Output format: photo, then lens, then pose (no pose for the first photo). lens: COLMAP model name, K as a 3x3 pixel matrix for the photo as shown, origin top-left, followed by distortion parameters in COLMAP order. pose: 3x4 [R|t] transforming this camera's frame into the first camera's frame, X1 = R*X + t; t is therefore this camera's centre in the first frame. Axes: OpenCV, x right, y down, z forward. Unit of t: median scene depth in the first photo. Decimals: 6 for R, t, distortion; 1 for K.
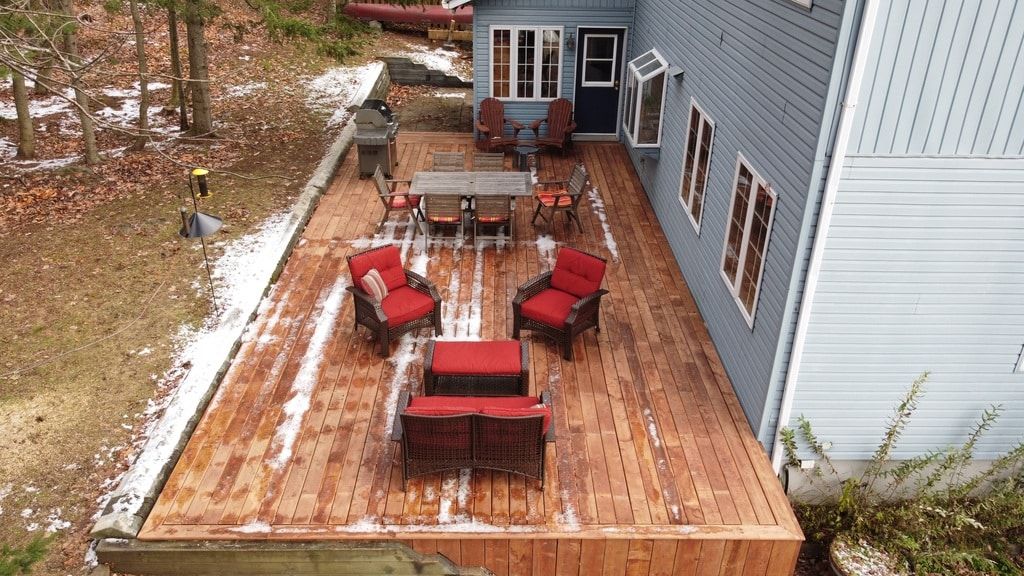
lens RADIAL K [[774.0, 0, 510.6], [0, 774.0, 287.5], [0, 0, 1]] dist [0.009482, -0.006470]
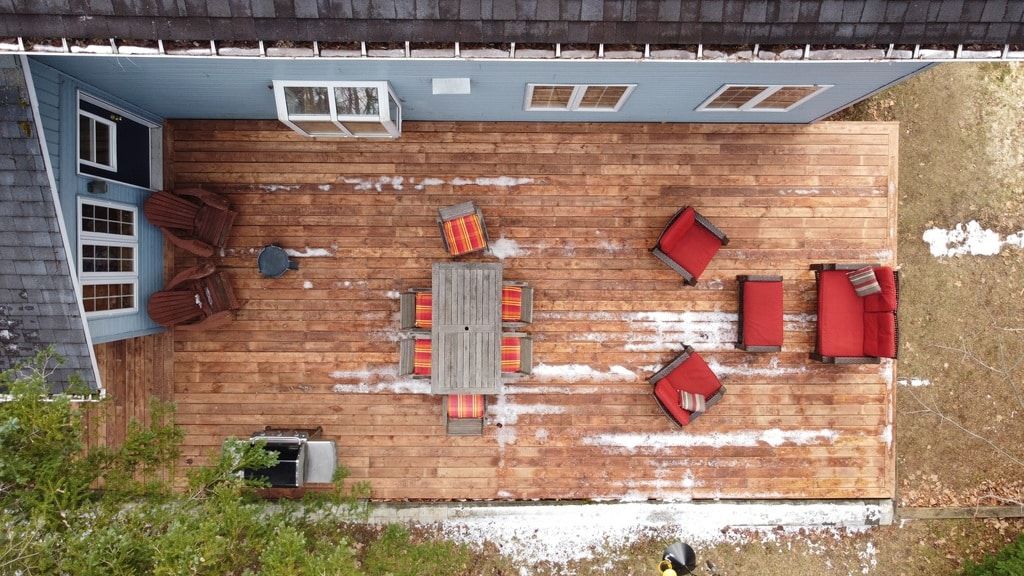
lens RADIAL K [[774.0, 0, 511.4], [0, 774.0, 285.1], [0, 0, 1]] dist [0.009482, -0.006470]
pose [[0.014529, -0.999314, -0.034071, 0.044887], [0.455627, -0.023715, 0.889855, -1.267537], [-0.890052, -0.028453, 0.454970, 0.747943]]
